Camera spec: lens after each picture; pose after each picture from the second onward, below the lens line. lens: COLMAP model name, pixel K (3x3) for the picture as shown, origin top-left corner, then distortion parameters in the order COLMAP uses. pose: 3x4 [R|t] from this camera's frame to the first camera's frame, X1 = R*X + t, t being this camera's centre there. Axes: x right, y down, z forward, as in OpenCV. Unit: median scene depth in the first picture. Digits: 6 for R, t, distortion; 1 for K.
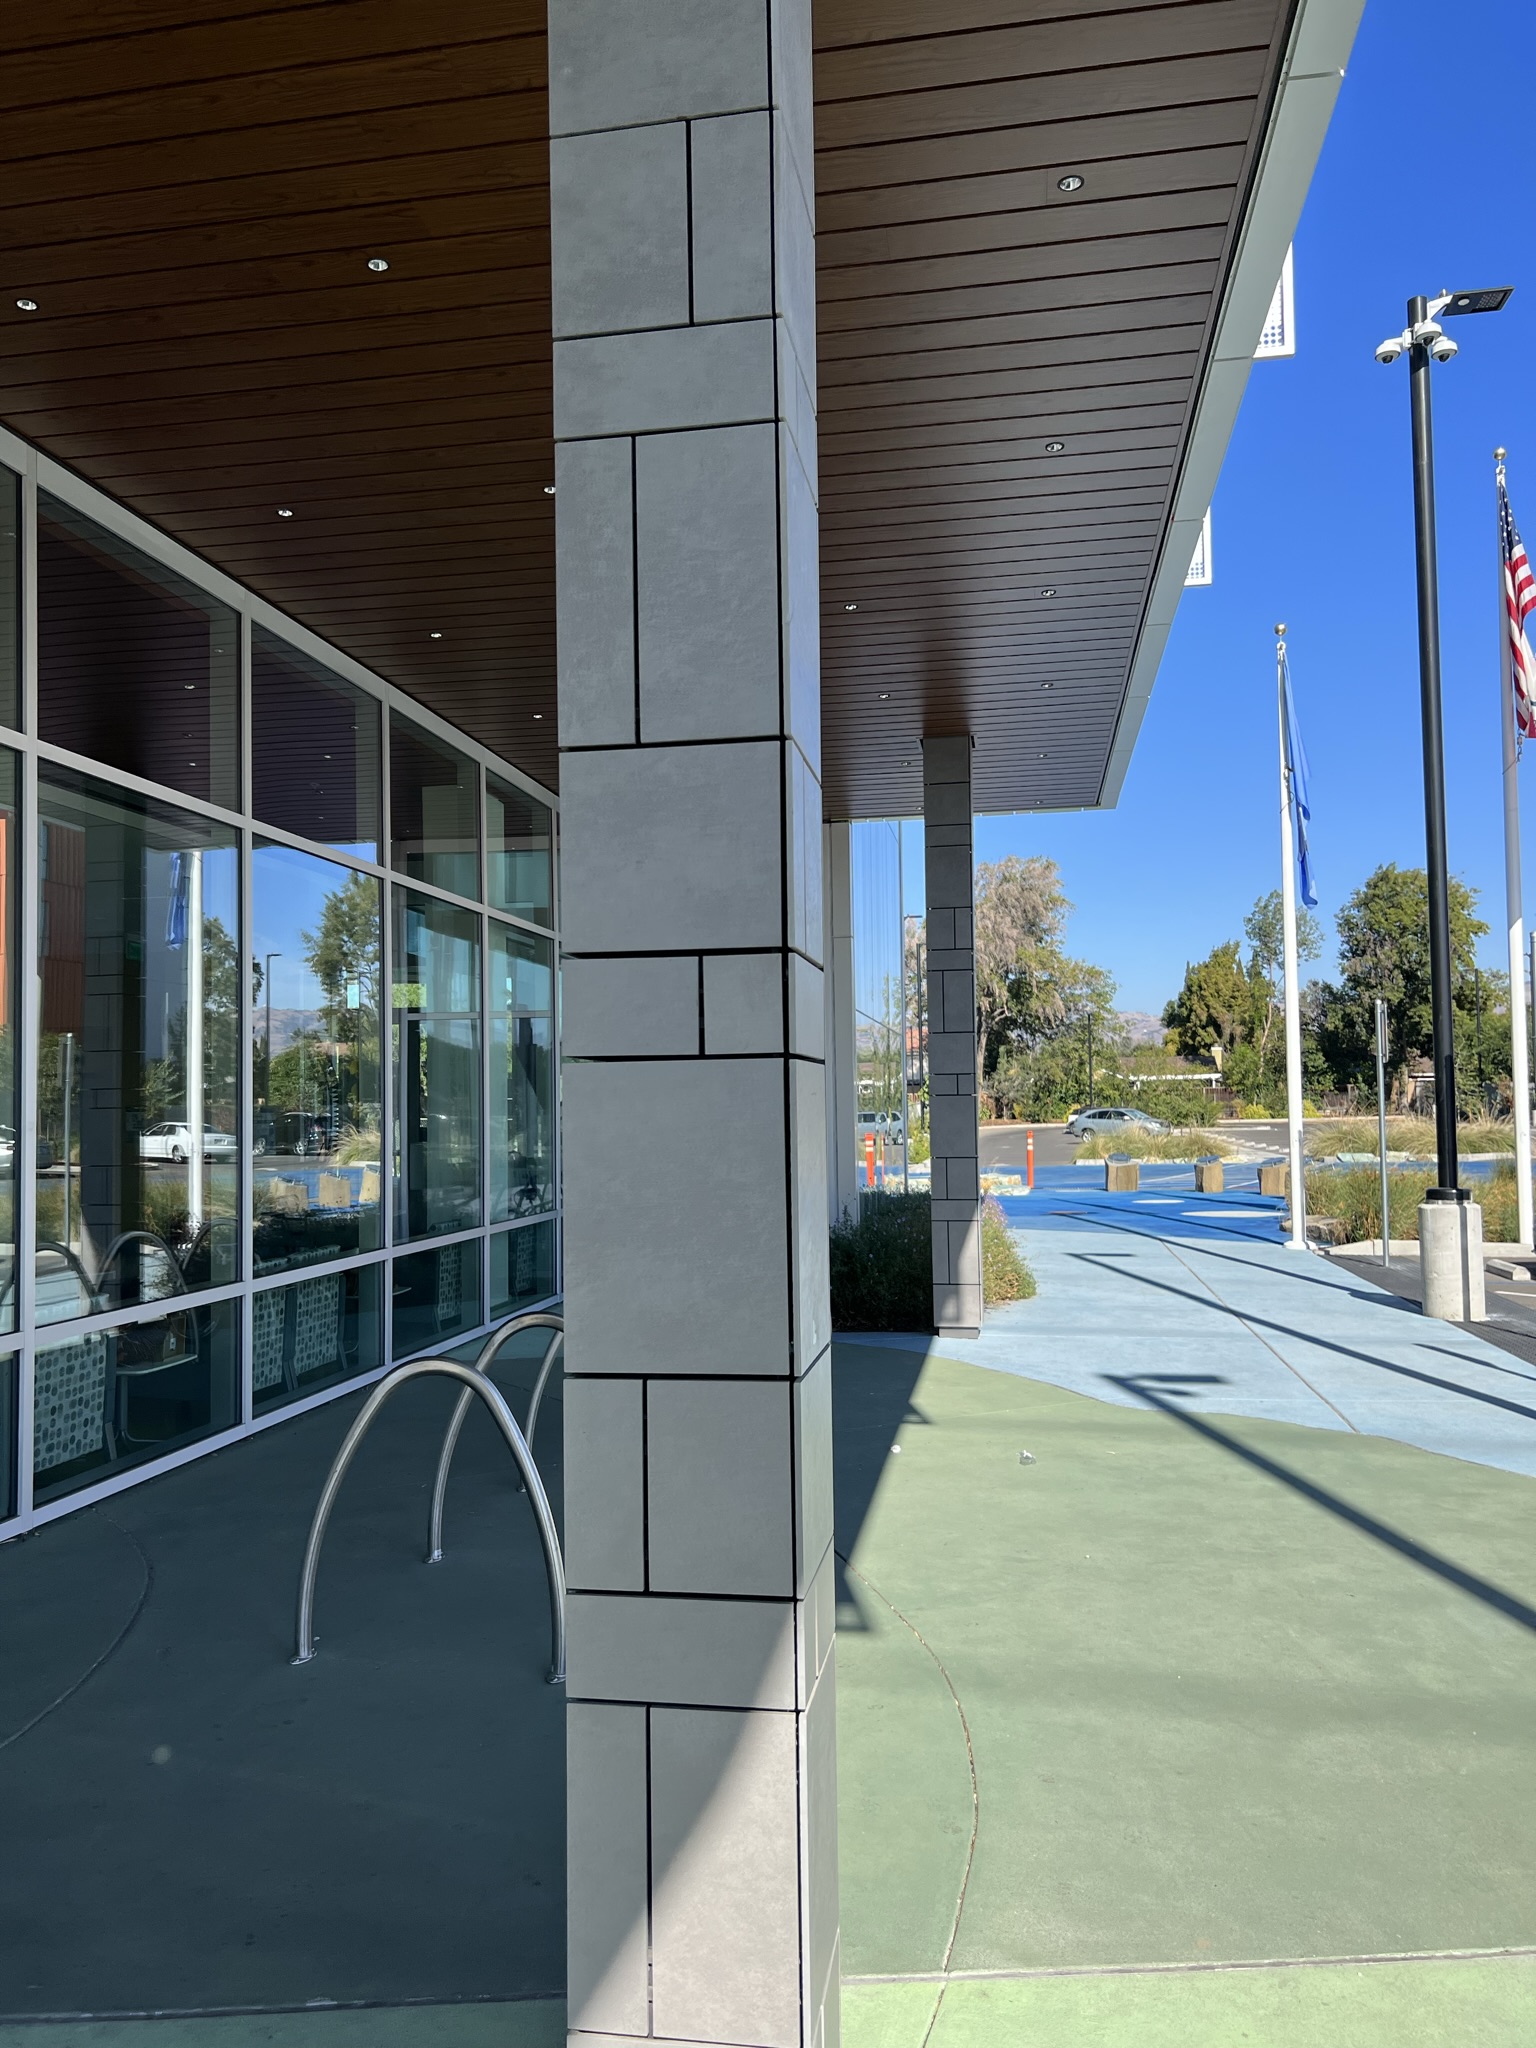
lens RADIAL K [[1554.5, 0, 765.9], [0, 1554.5, 1032.1], [0, 0, 1]] dist [0.049145, -0.038442]
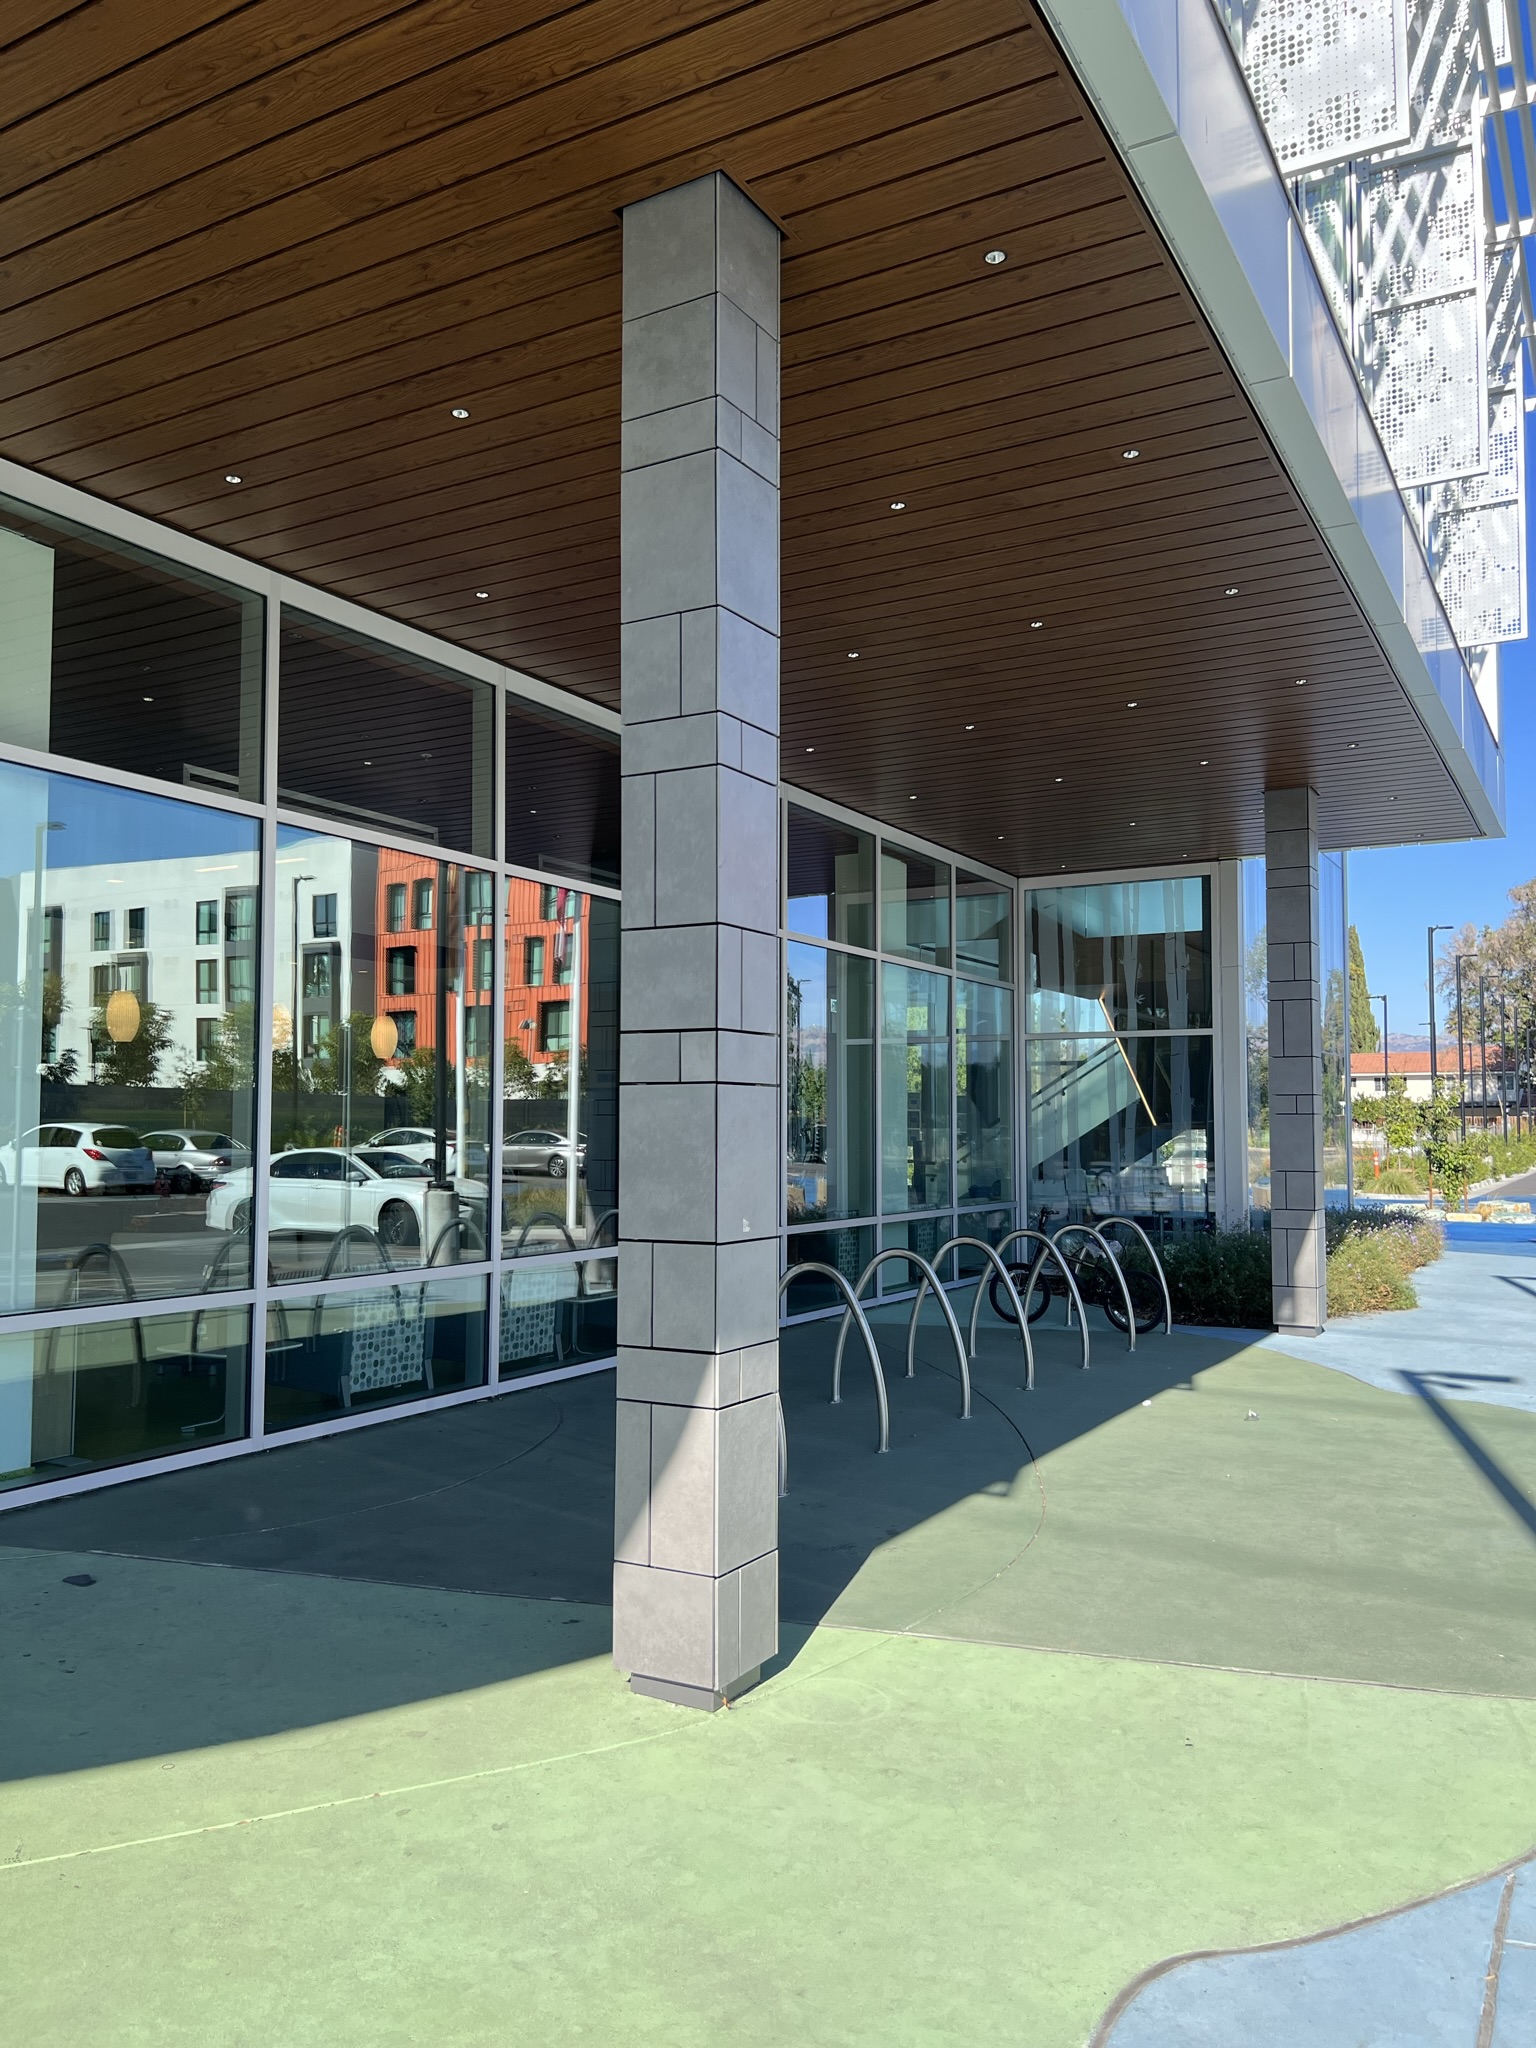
lens RADIAL K [[1554.5, 0, 769.1], [0, 1554.5, 1021.6], [0, 0, 1]] dist [0.049145, -0.038442]
pose [[0.941600, -0.008845, -0.336617, 0.356437], [0.002607, 0.999817, -0.018977, -0.011987], [0.336723, 0.016991, 0.941450, -0.404234]]
